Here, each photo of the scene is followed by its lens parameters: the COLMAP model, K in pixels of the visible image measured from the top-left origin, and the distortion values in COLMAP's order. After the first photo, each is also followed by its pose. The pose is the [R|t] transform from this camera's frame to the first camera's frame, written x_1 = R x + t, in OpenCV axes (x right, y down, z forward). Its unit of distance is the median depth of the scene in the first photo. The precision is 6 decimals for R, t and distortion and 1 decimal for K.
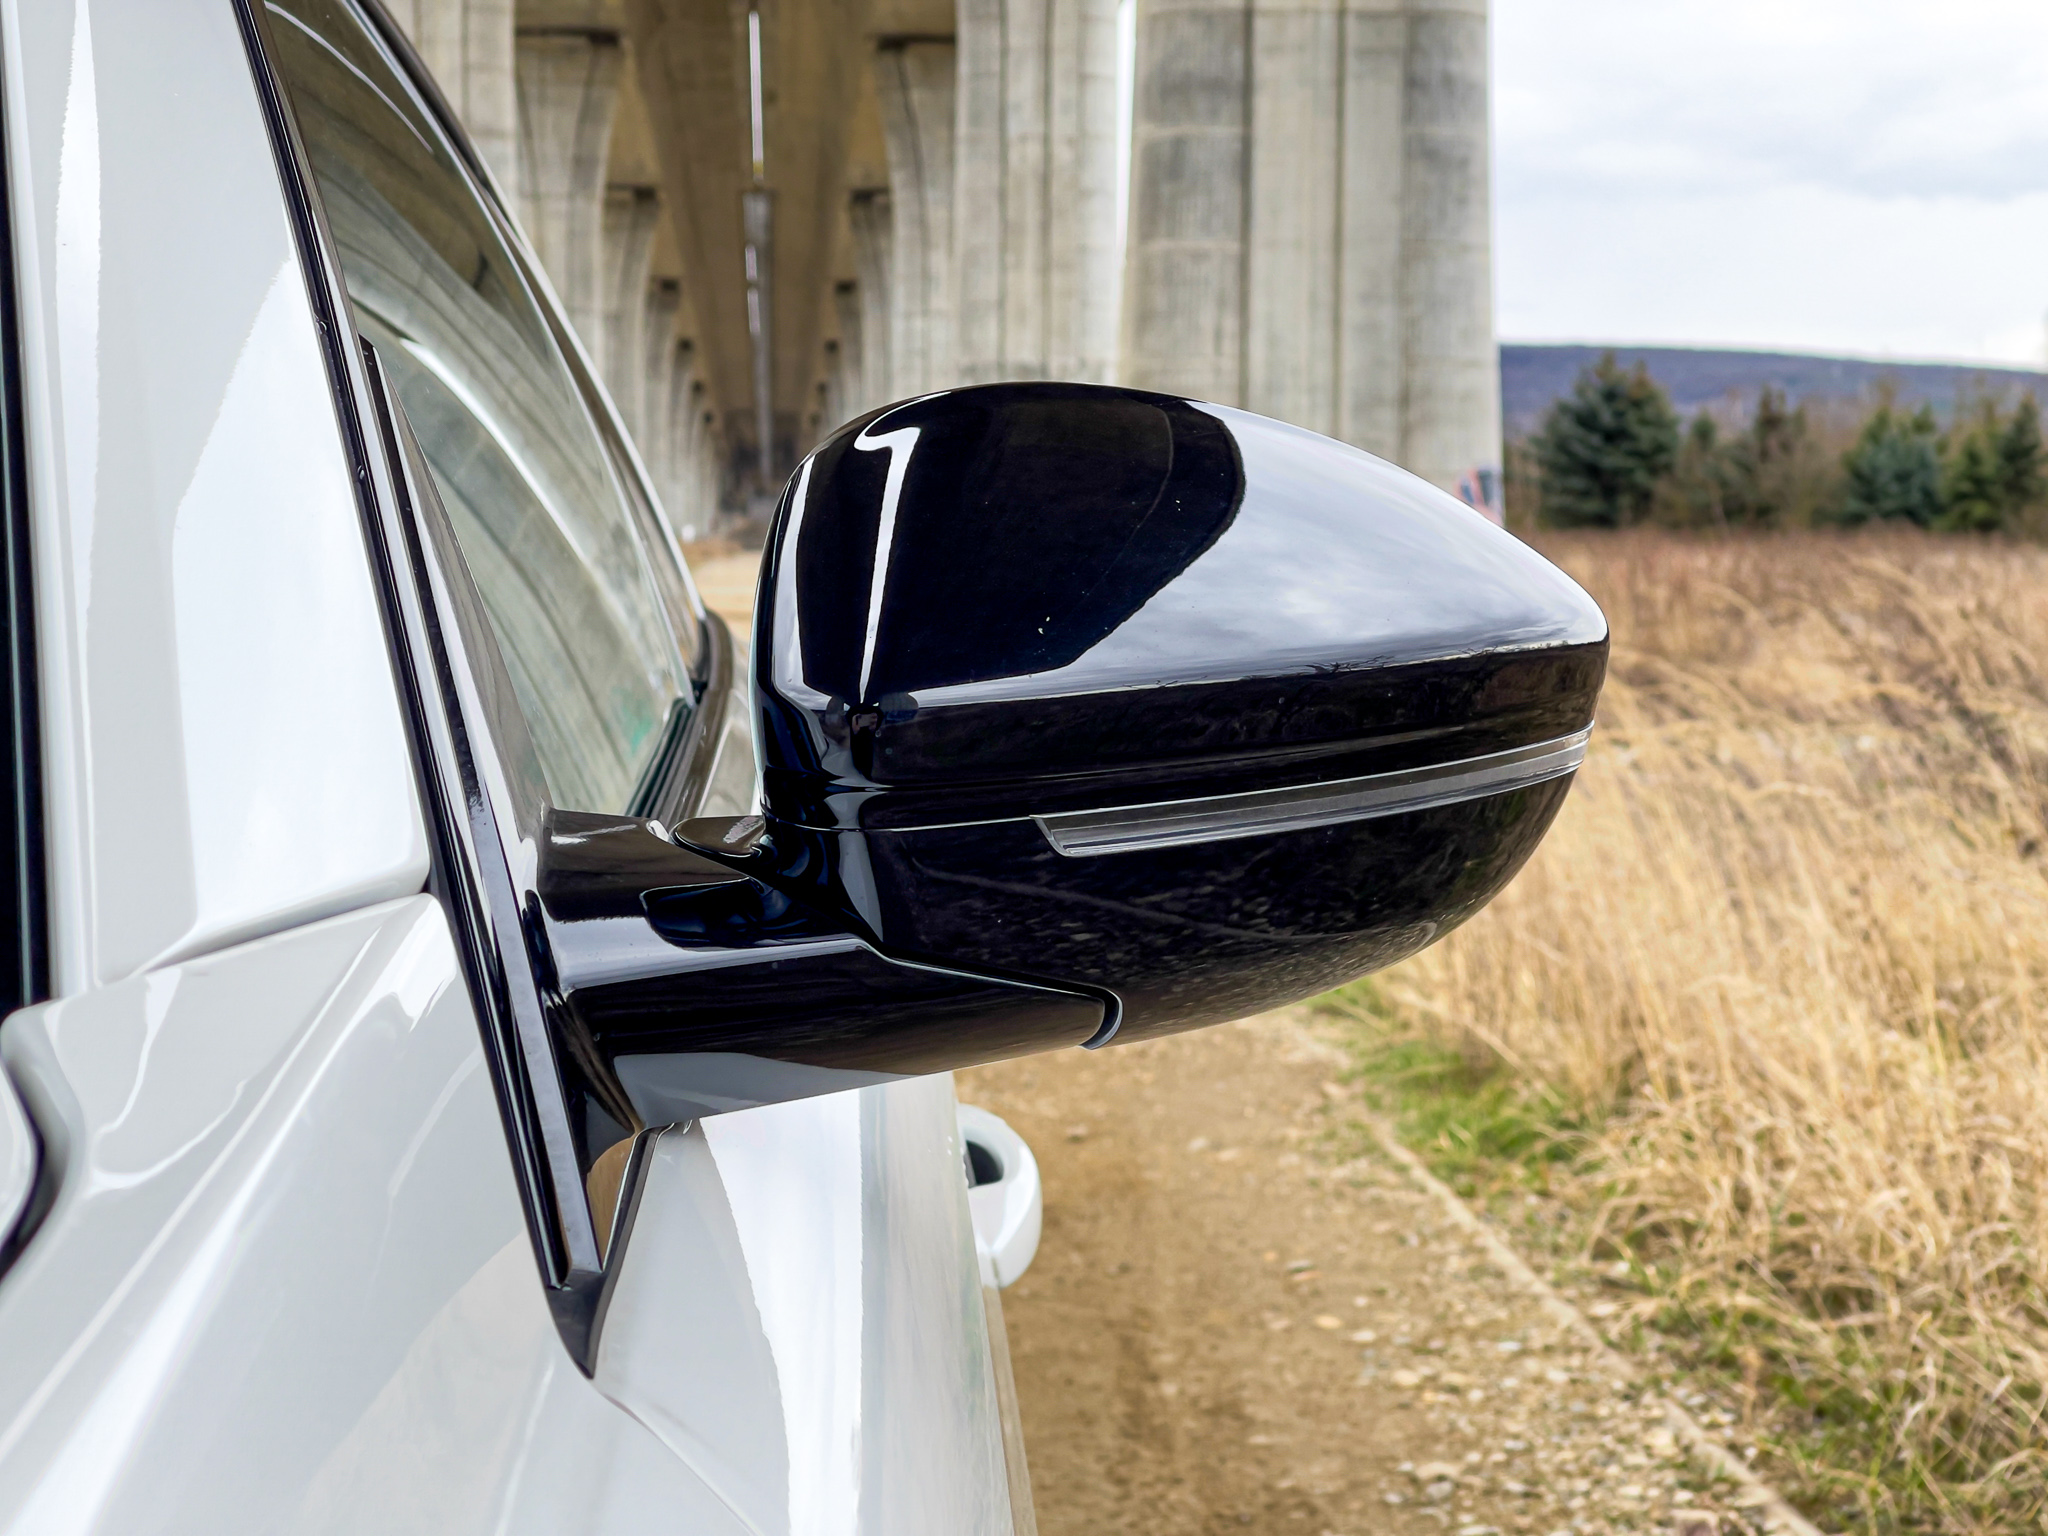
lens RADIAL K [[3864.4, 0, 1029.9], [0, 3864.4, 736.8], [0, 0, 1]] dist [0.122780, 1.539183]
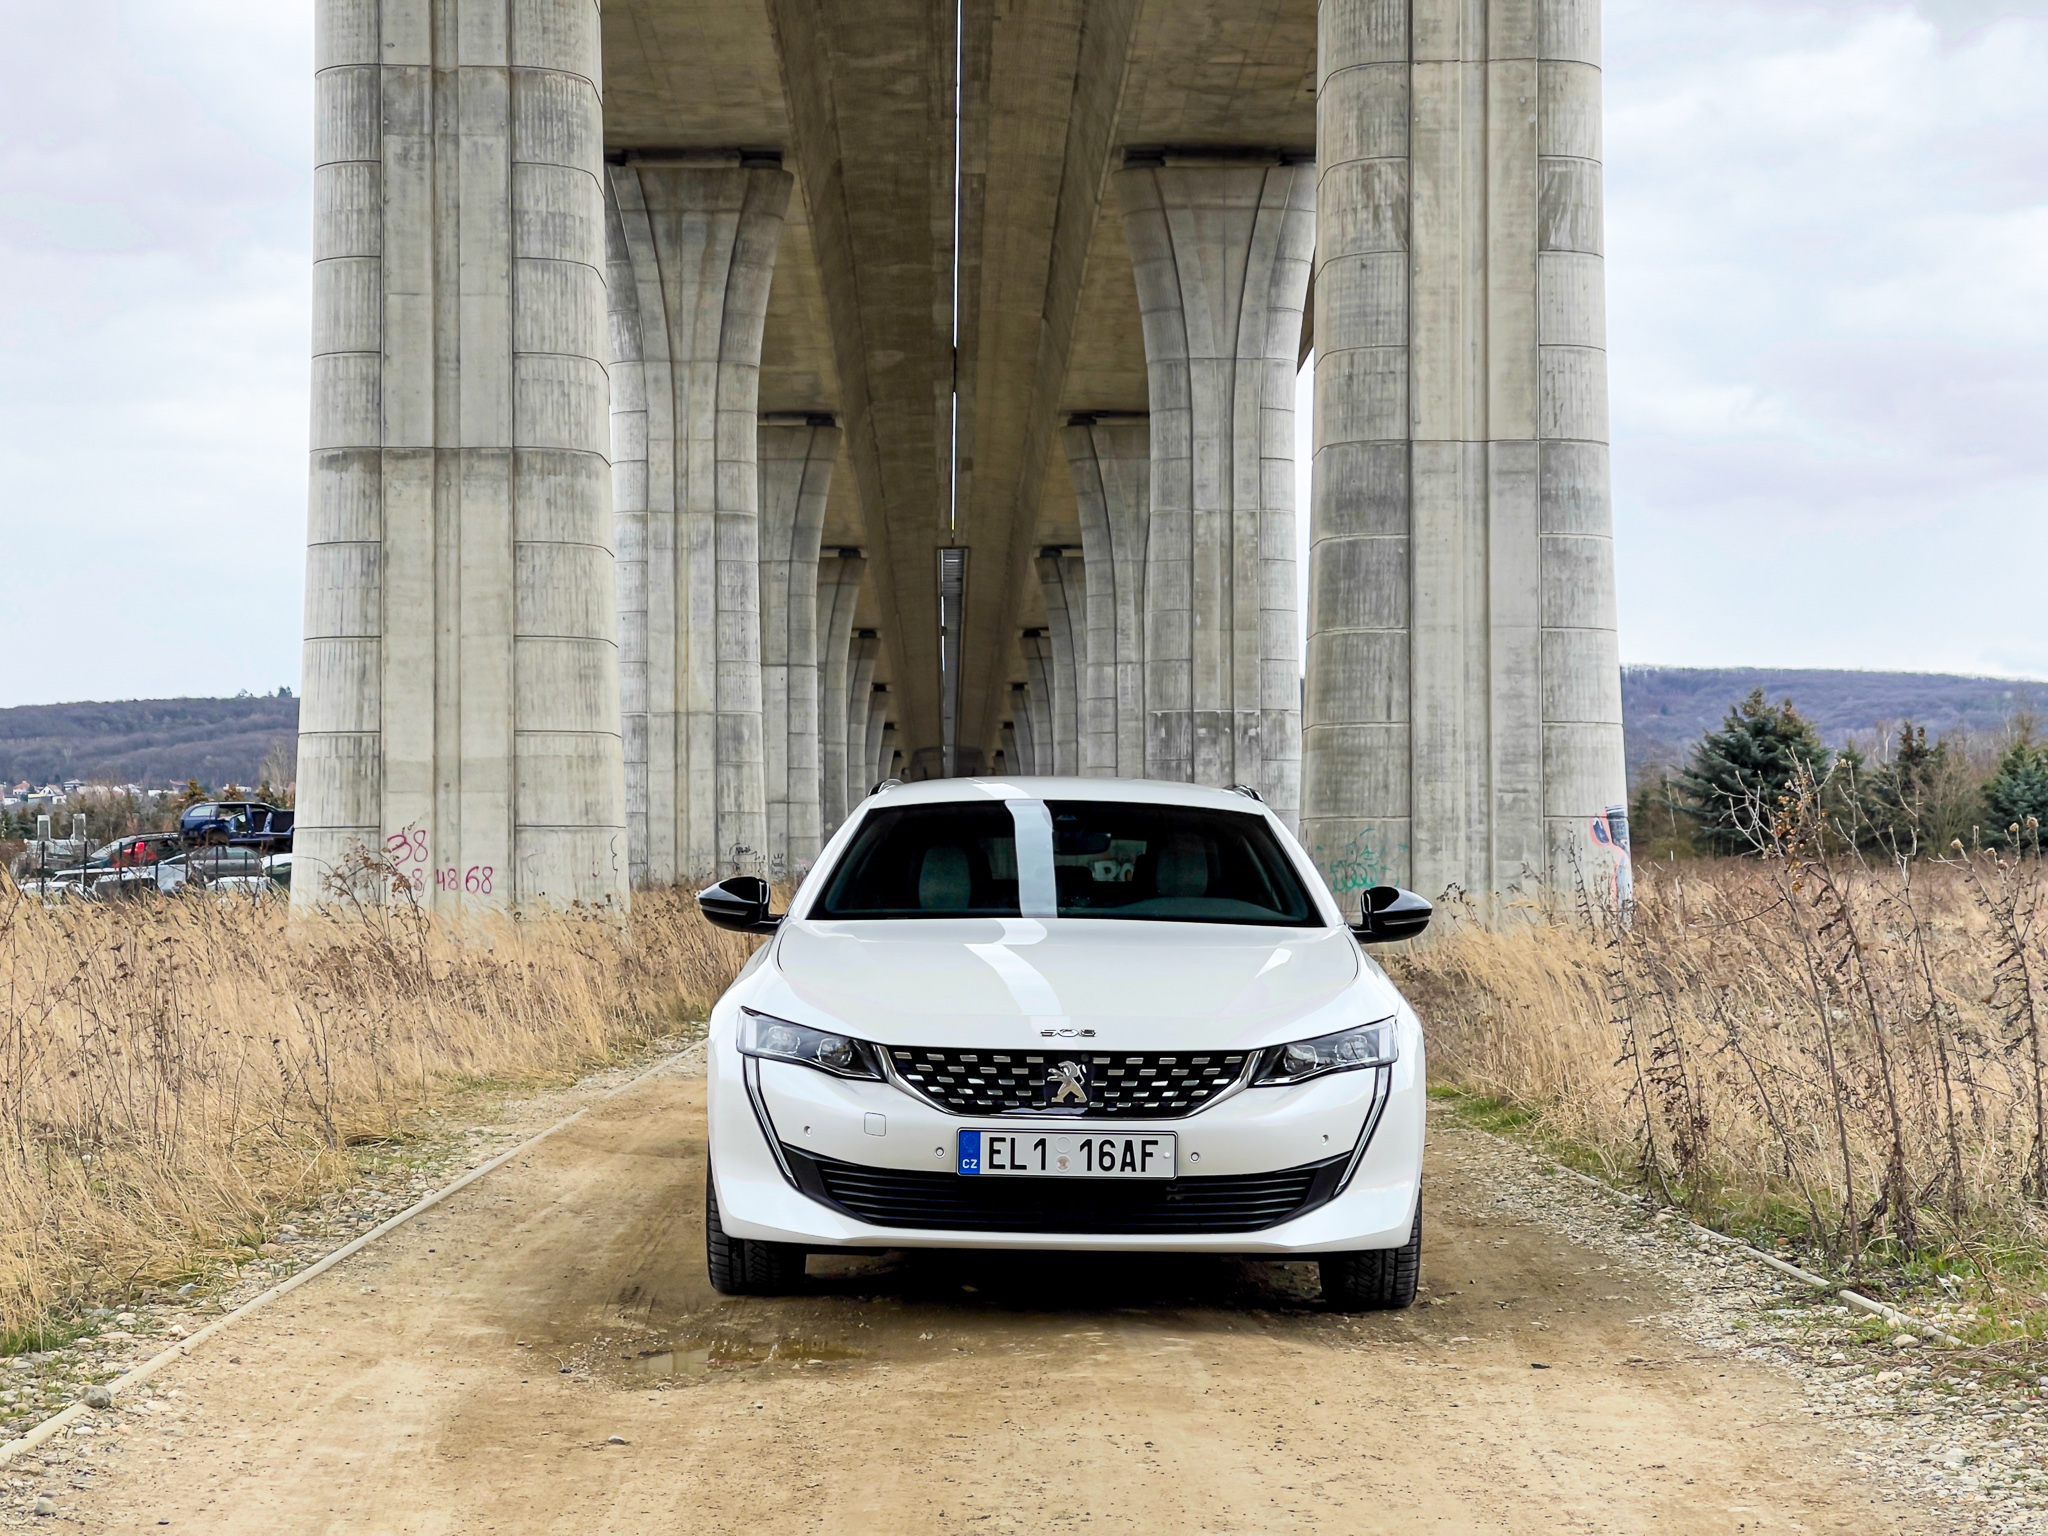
lens RADIAL K [[3855.7, 0, 1009.9], [0, 3855.7, 734.8], [0, 0, 1]] dist [0.154383, 0.990979]
pose [[0.998734, -0.011497, -0.048966, -0.005375], [0.007275, 0.996306, -0.085562, 0.004356], [0.049769, 0.085098, 0.995129, -0.105138]]
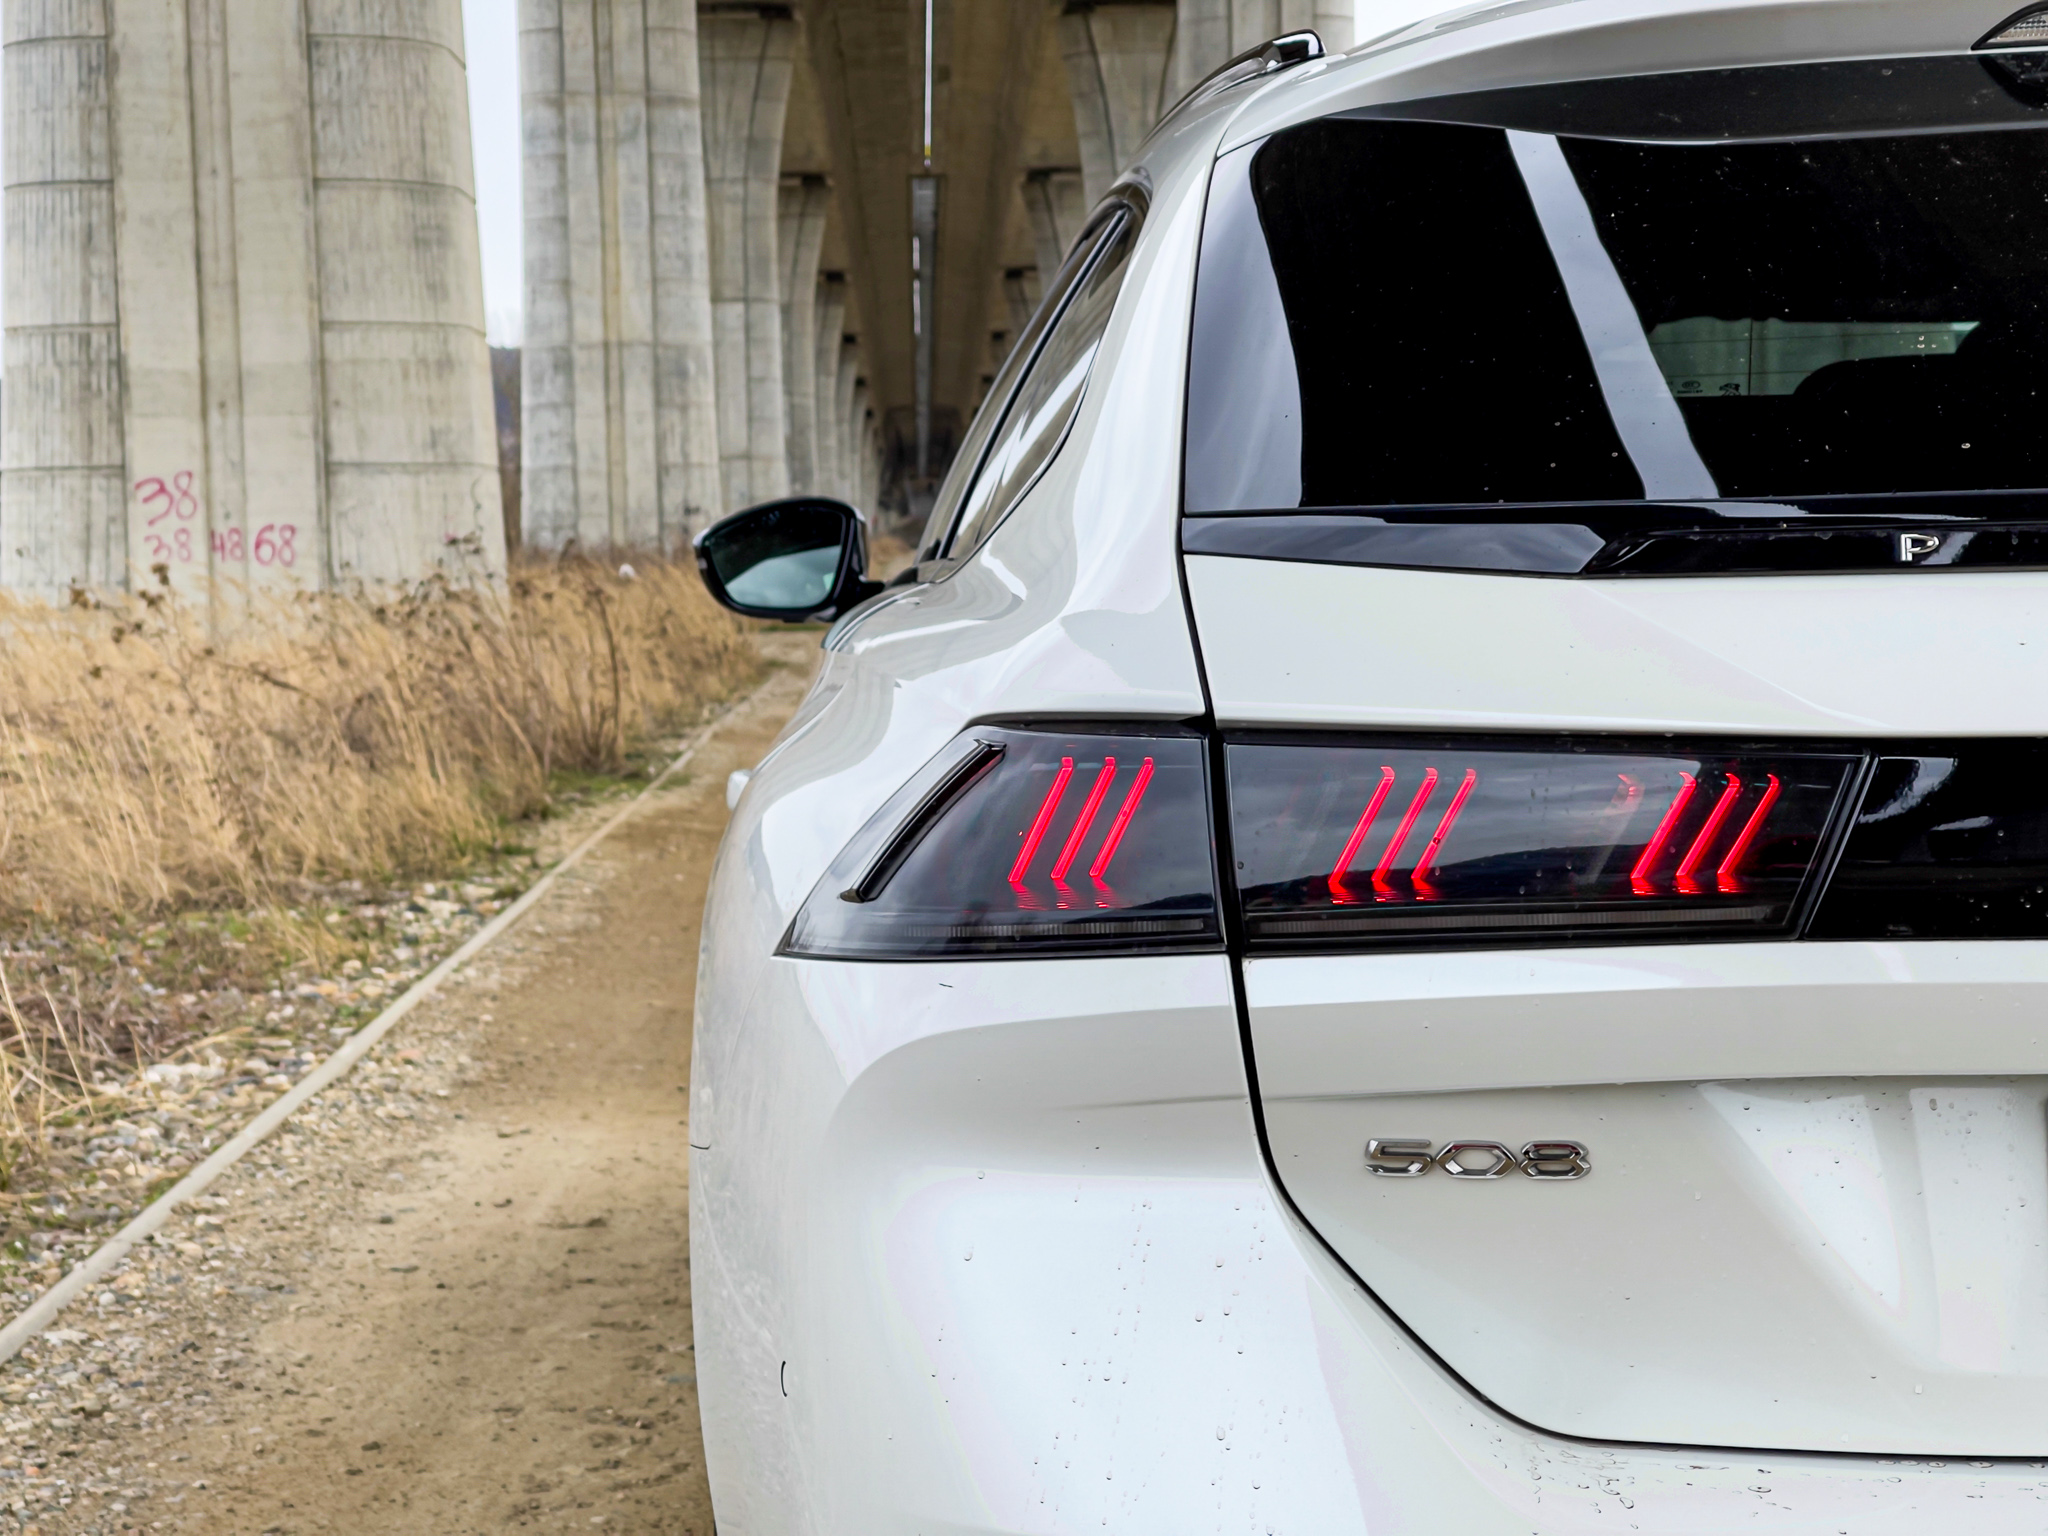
lens RADIAL K [[3806.5, 0, 1016.5], [0, 3806.5, 767.7], [0, 0, 1]] dist [0.190247, 0.129013]
pose [[0.998876, -0.023435, -0.041204, -0.023573], [0.023870, 0.999664, 0.010111, -0.004087], [0.040953, -0.011083, 0.999100, 0.092363]]
